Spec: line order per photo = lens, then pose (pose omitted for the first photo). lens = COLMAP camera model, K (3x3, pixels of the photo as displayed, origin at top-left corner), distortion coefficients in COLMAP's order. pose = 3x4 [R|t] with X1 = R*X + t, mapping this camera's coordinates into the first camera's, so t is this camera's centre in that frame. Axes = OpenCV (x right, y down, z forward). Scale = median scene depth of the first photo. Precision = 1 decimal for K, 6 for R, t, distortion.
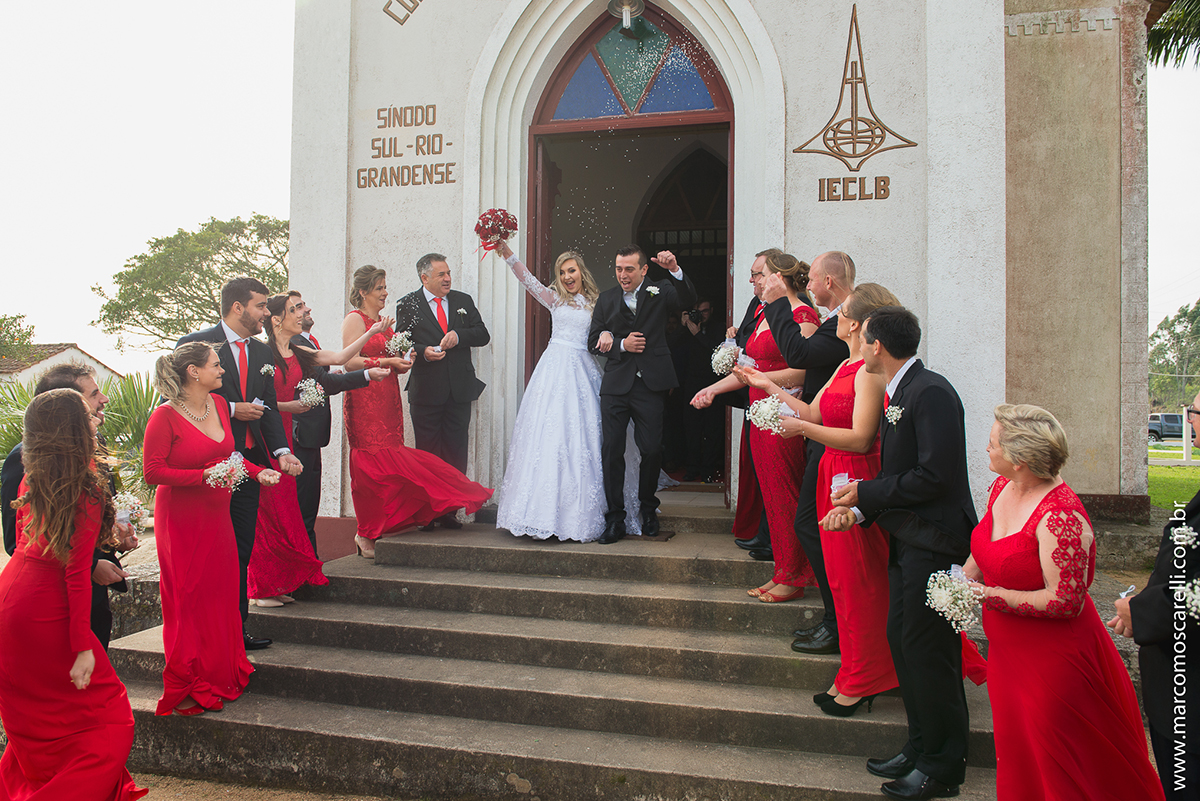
lens RADIAL K [[933.2, 0, 600.0], [0, 933.2, 400.5], [0, 0, 1]] dist [0.000679, 0.000527]
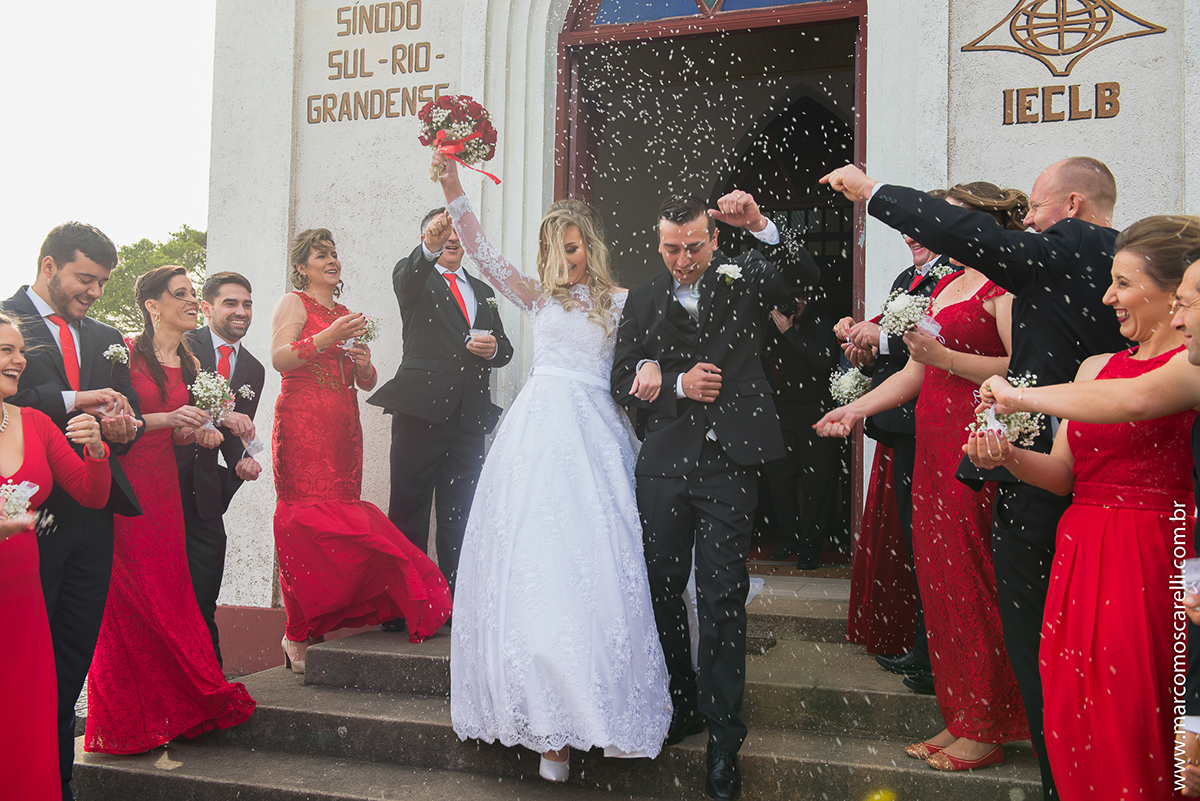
lens RADIAL K [[1188.6, 0, 600.0], [0, 1188.6, 400.5], [0, 0, 1]] dist [0.052073, -0.003409]
pose [[0.998491, 0.005675, -0.054622, 0.003545], [-0.008184, 0.998916, -0.045822, 0.014325], [0.054302, 0.046200, 0.997455, 0.154660]]
